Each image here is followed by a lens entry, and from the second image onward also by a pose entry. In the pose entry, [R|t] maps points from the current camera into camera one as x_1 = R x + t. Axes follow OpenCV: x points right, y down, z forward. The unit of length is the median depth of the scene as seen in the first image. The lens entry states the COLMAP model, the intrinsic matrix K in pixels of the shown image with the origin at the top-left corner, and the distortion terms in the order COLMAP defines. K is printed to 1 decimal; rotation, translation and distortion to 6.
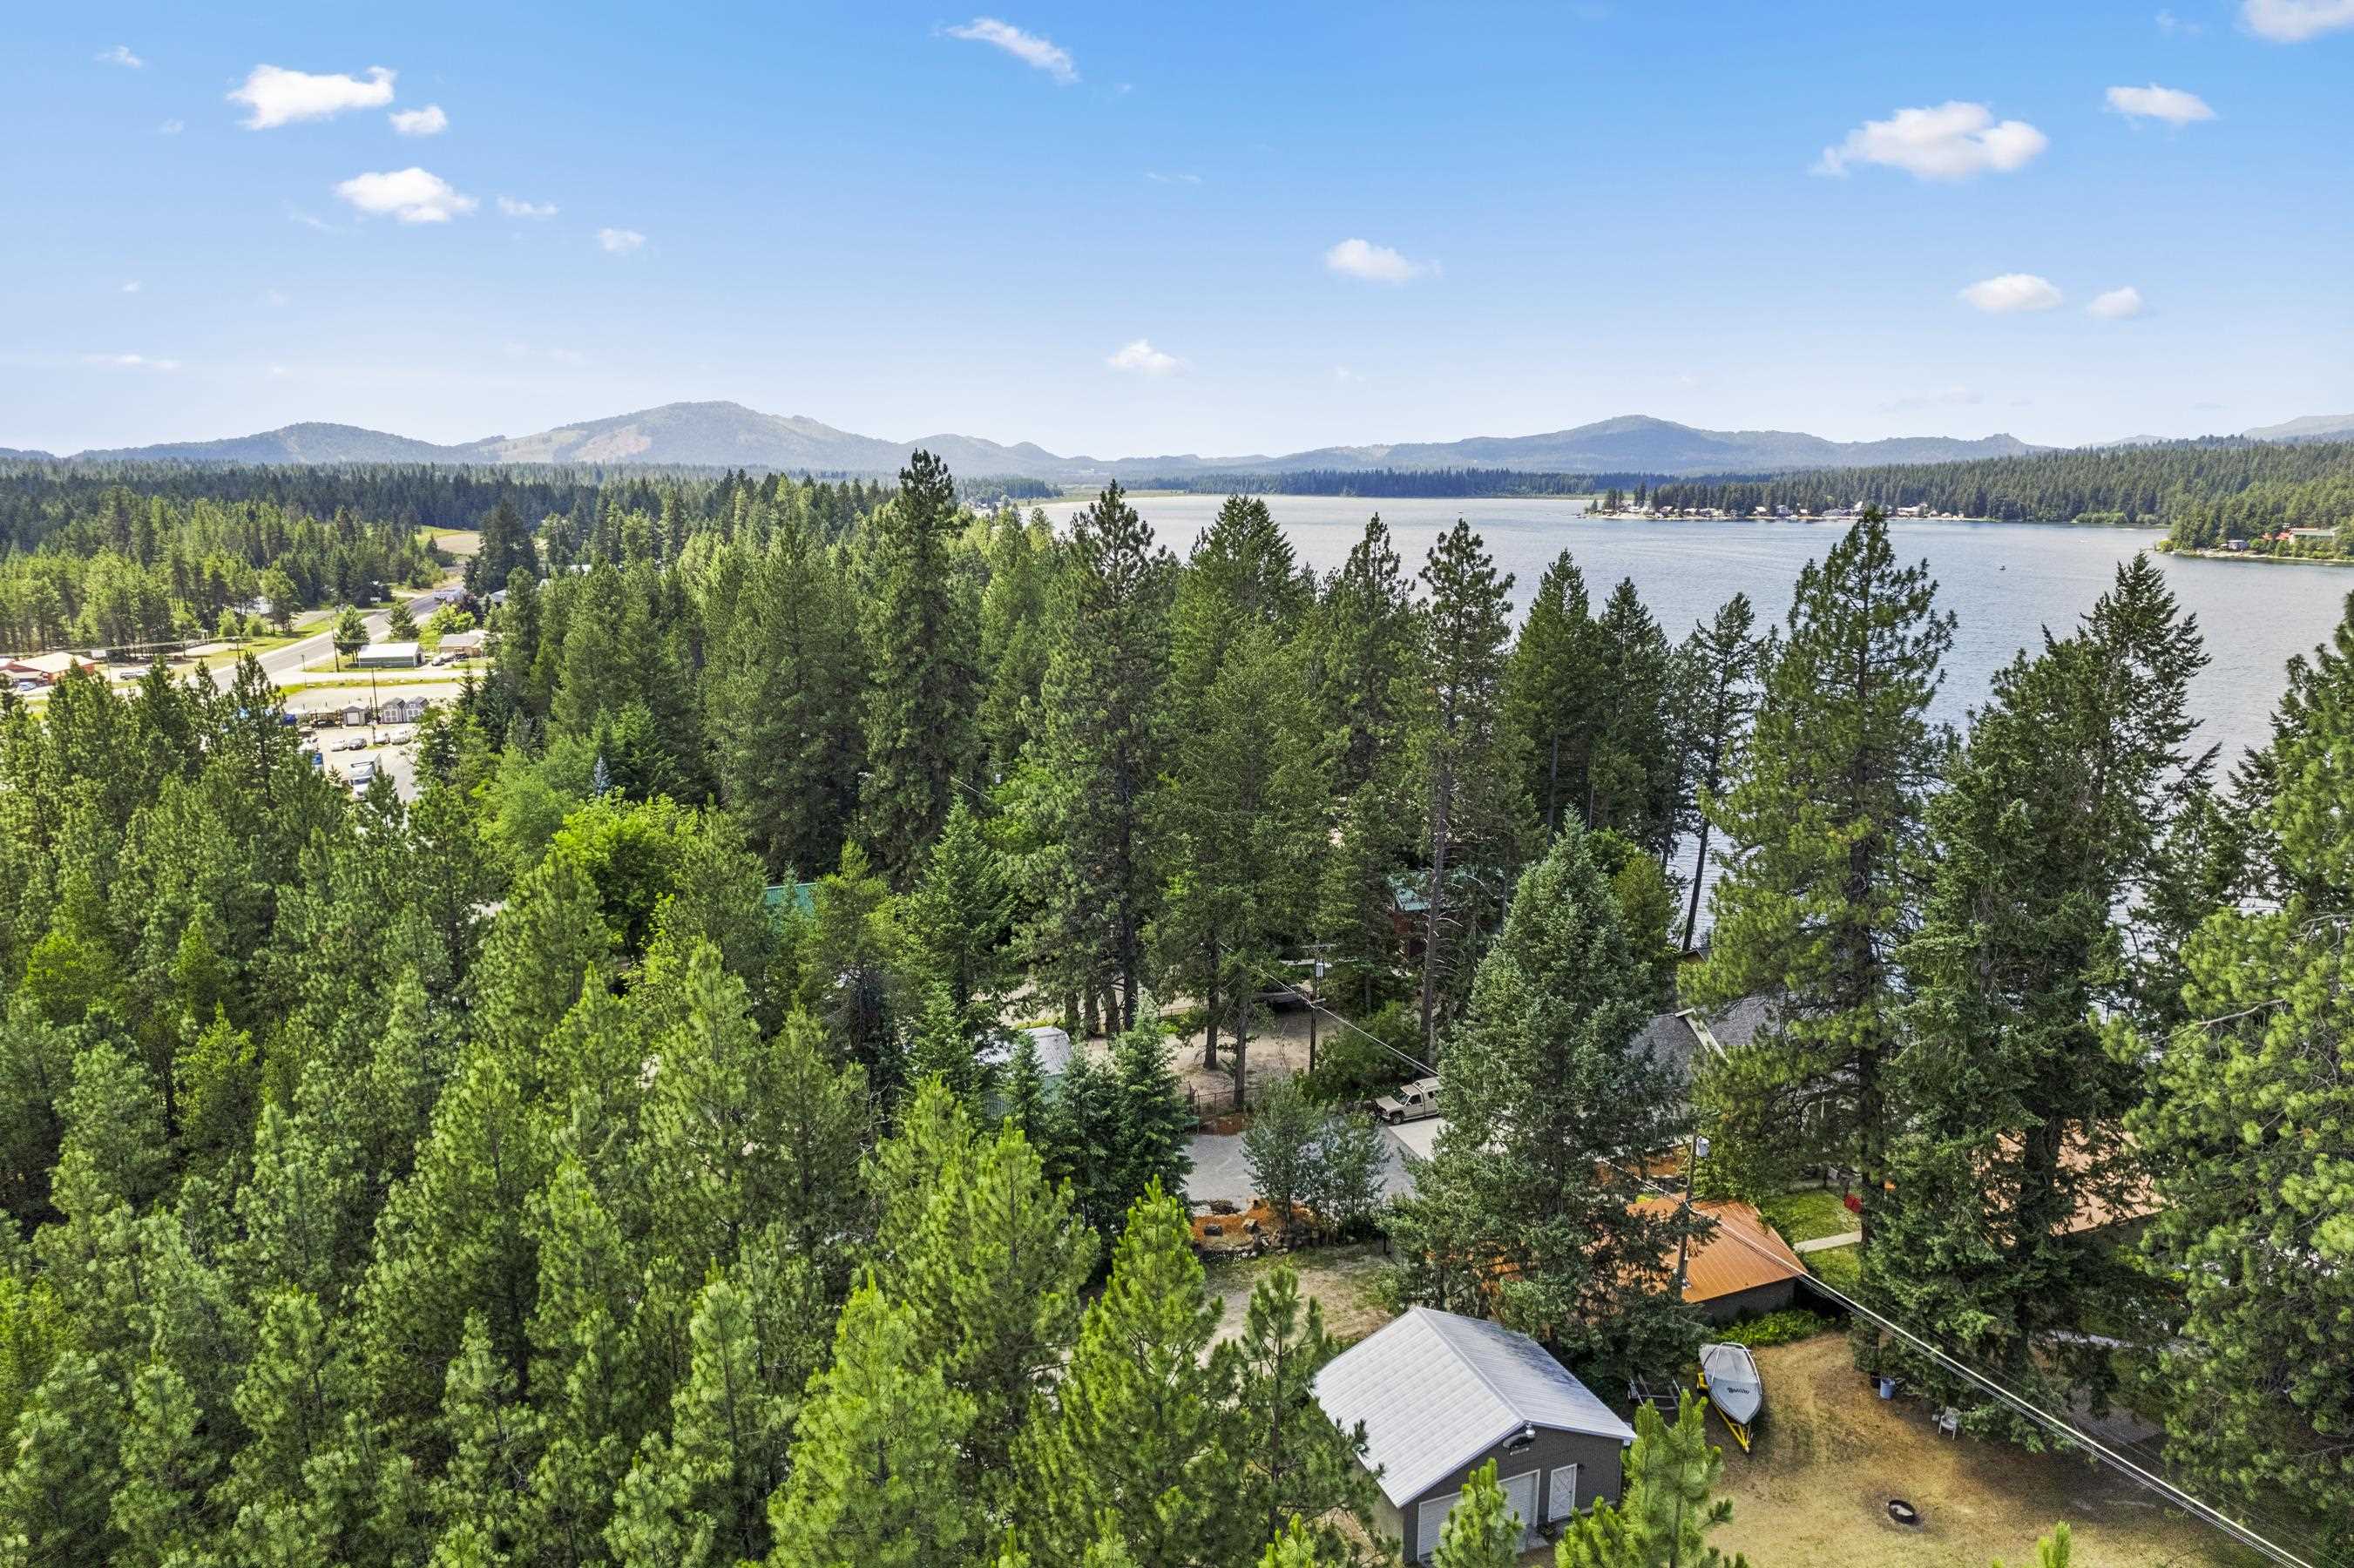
lens RADIAL K [[1508.2, 0, 1178.0], [0, 1508.2, 792.6], [0, 0, 1]] dist [-0.081669, 0.073483]
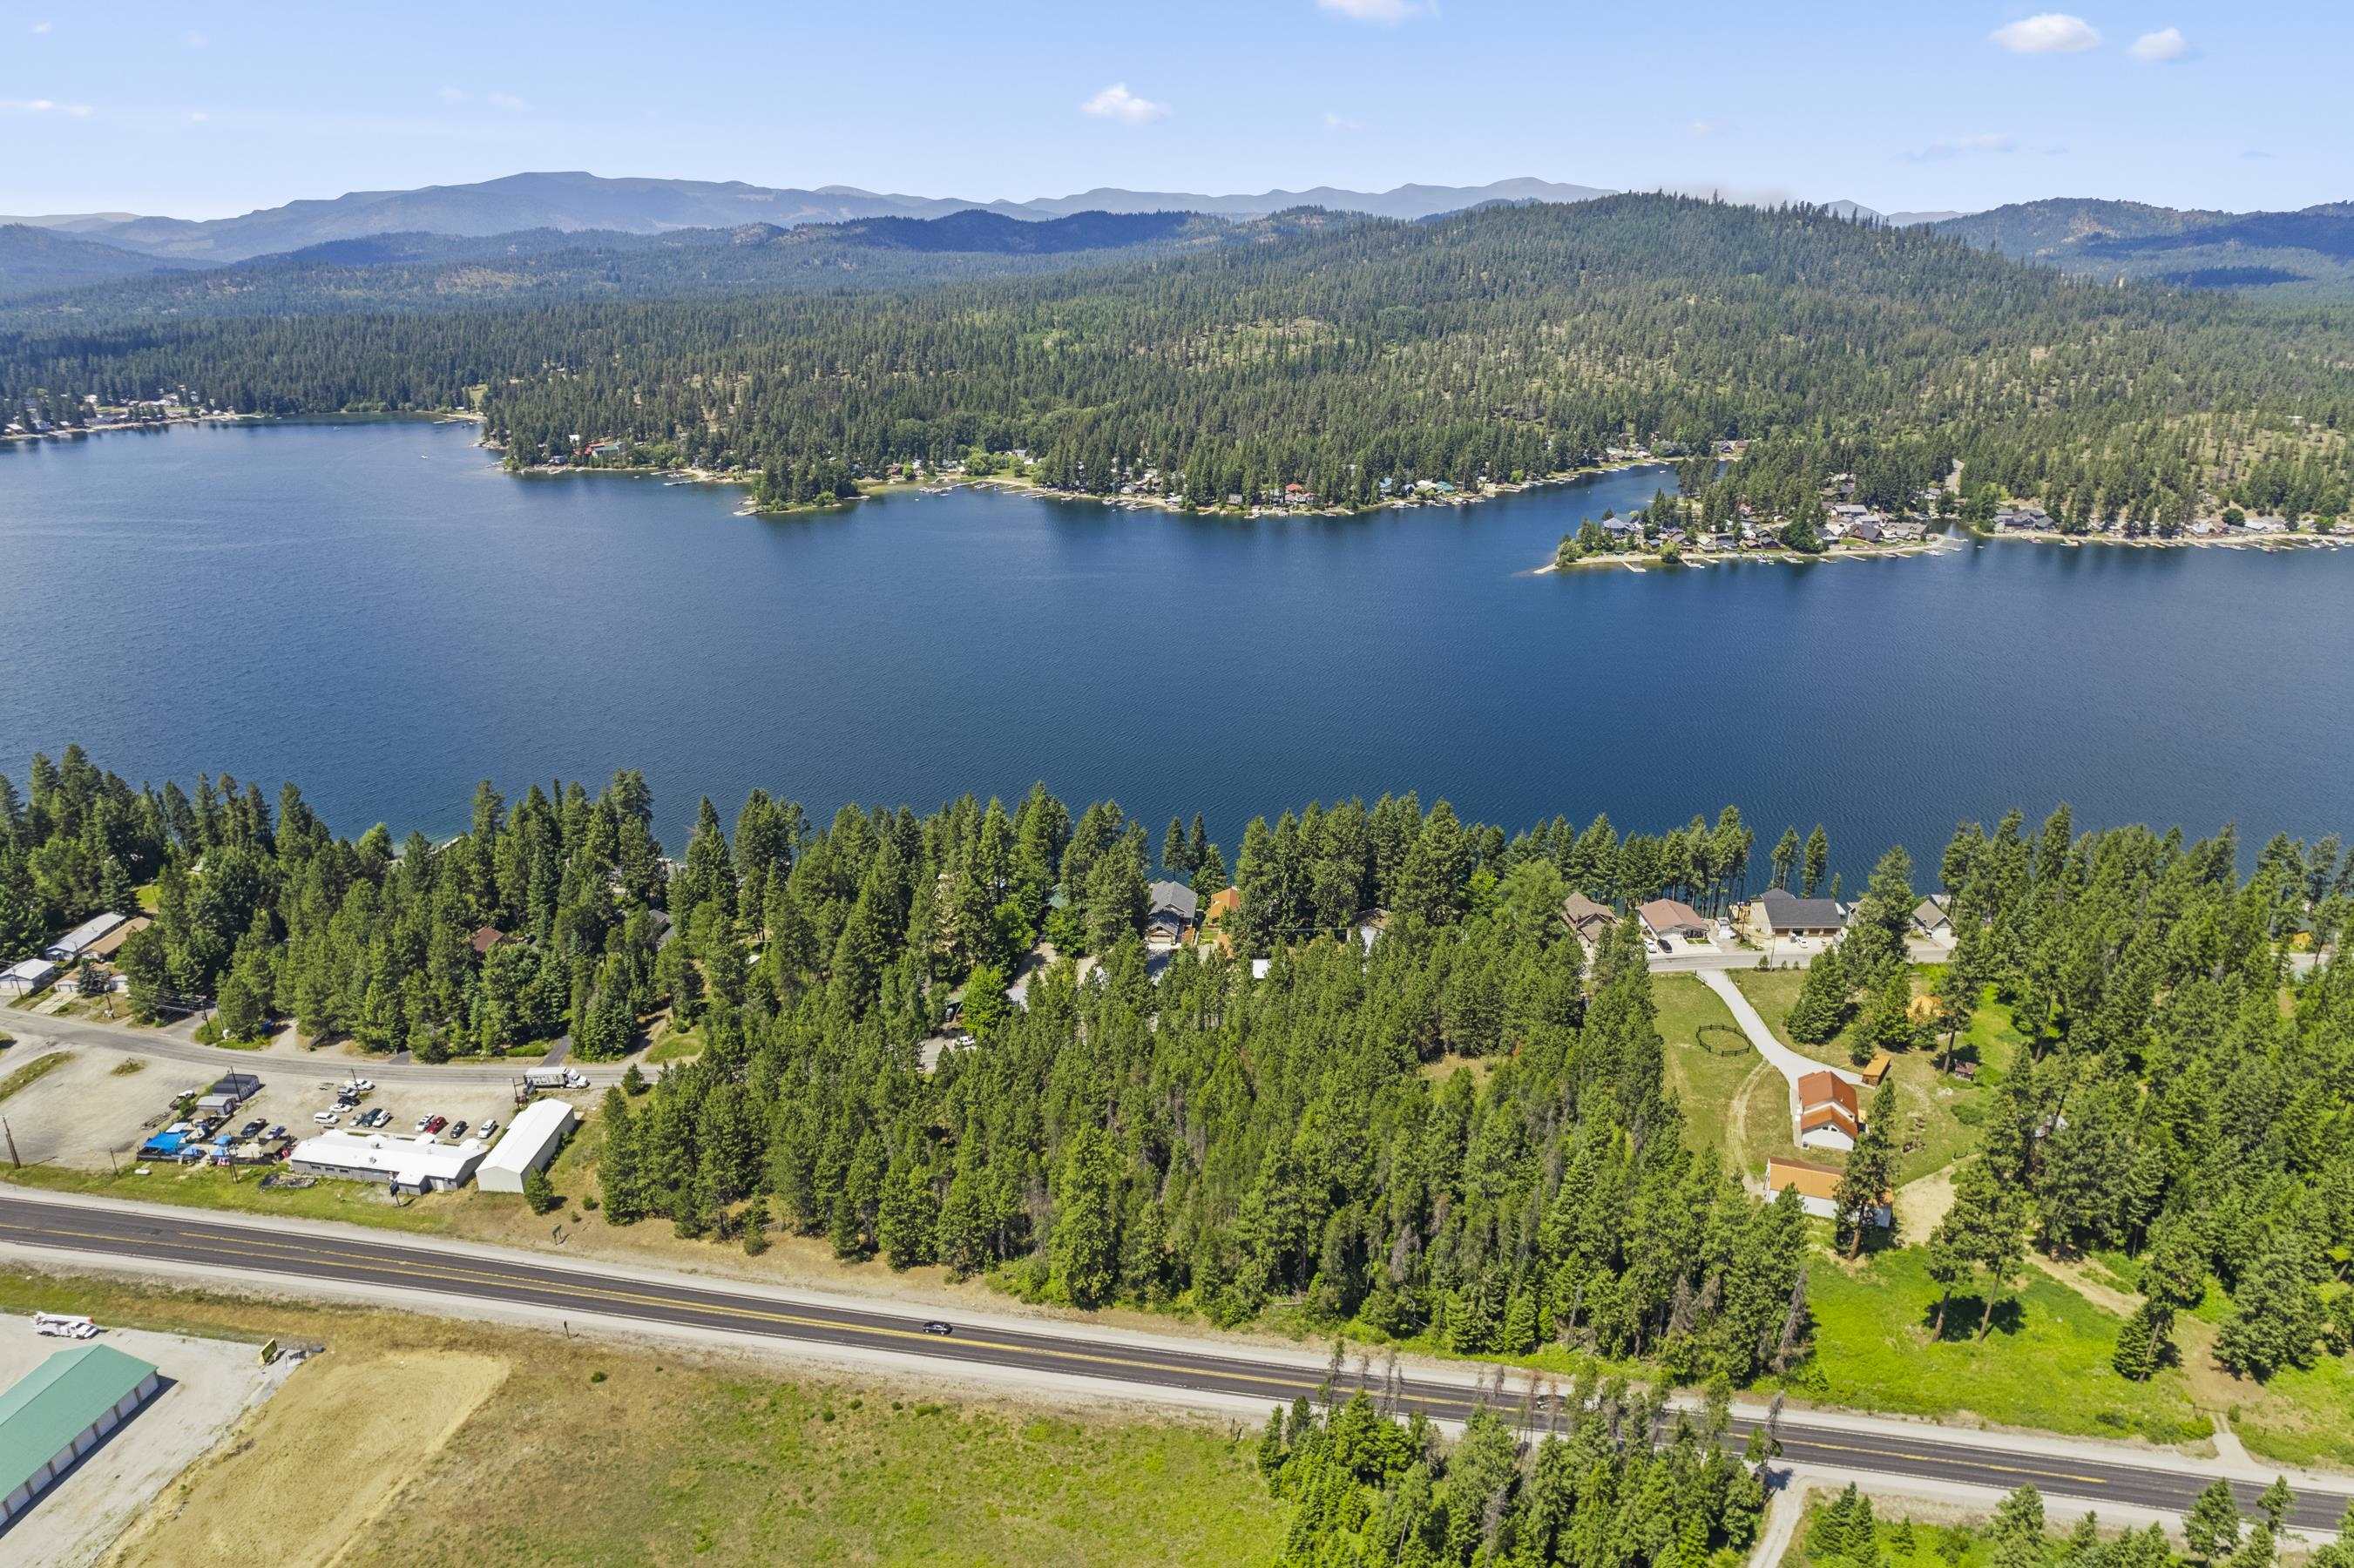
lens RADIAL K [[1508.2, 0, 1179.2], [0, 1508.2, 799.5], [0, 0, 1]] dist [-0.081669, 0.073483]
pose [[0.404558, -0.326513, 0.854238, -1.191008], [0.197429, 0.943247, 0.267034, -0.472755], [-0.892947, 0.060621, 0.446061, -0.363902]]
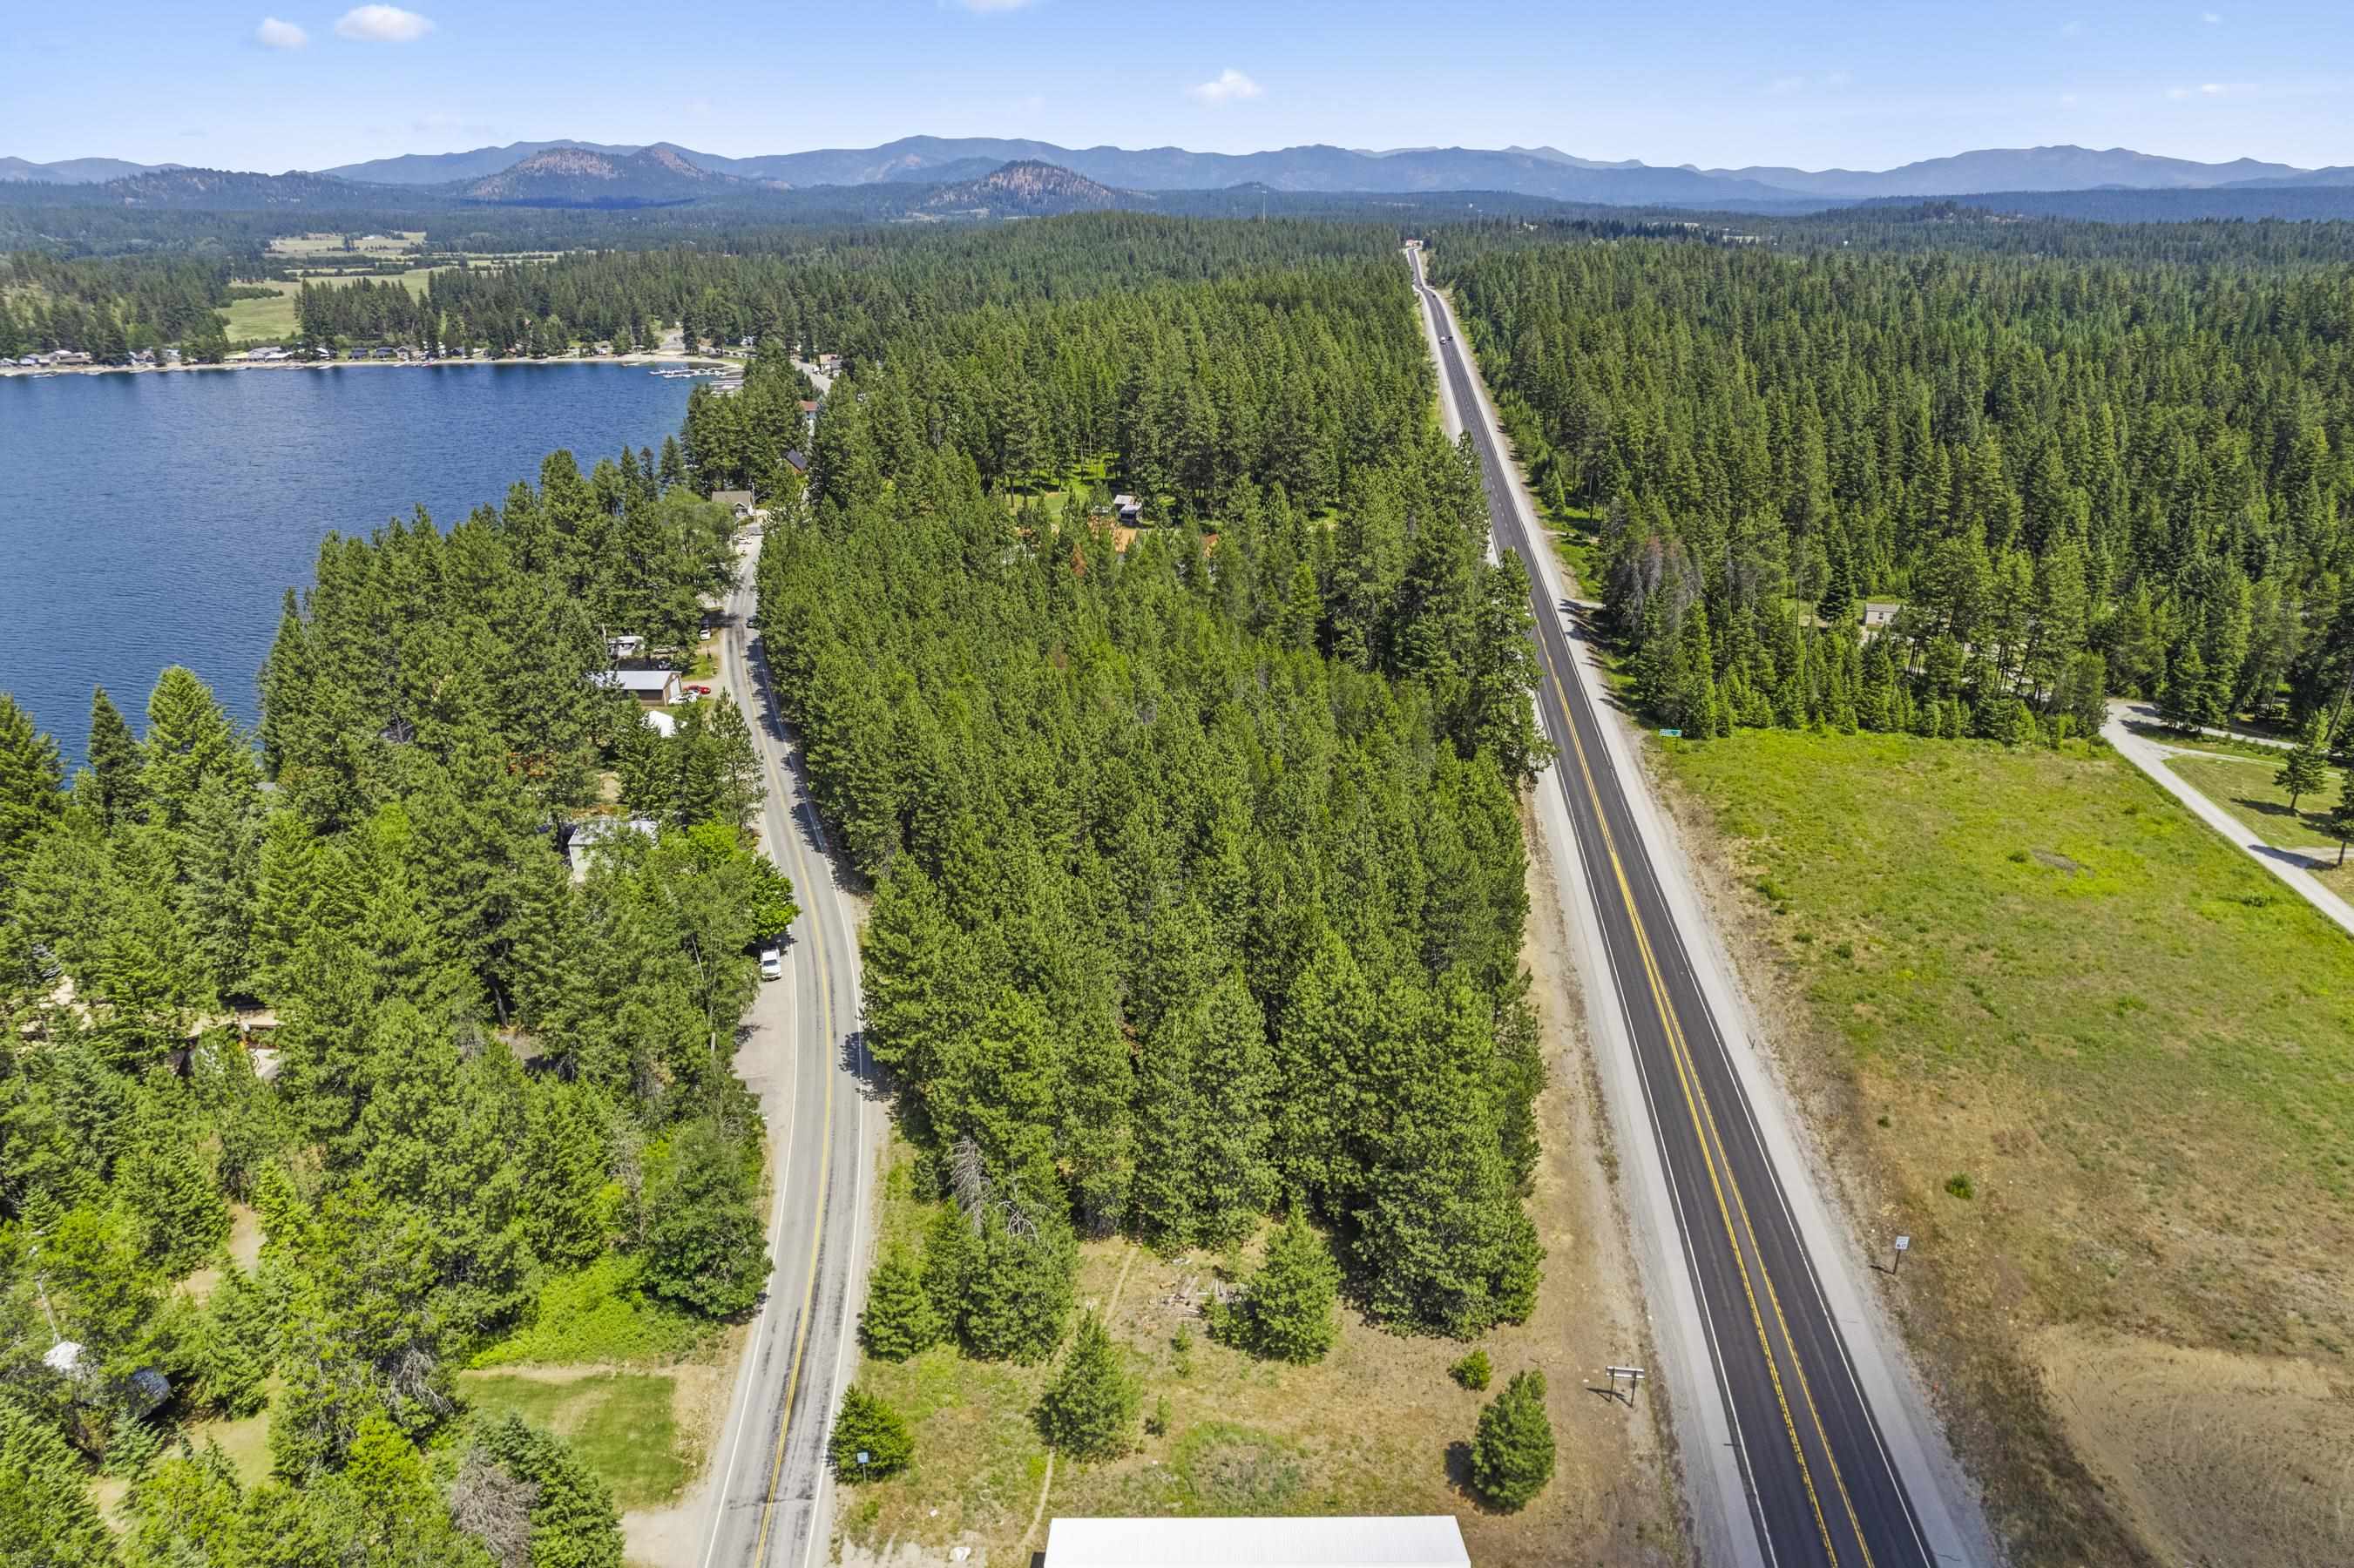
lens RADIAL K [[1508.2, 0, 1176.1], [0, 1508.2, 786.7], [0, 0, 1]] dist [-0.081669, 0.073483]
pose [[-0.936626, -0.117073, 0.330190, -0.548322], [0.088309, 0.833175, 0.545913, -0.338676], [-0.339017, 0.540475, -0.770035, 0.817312]]
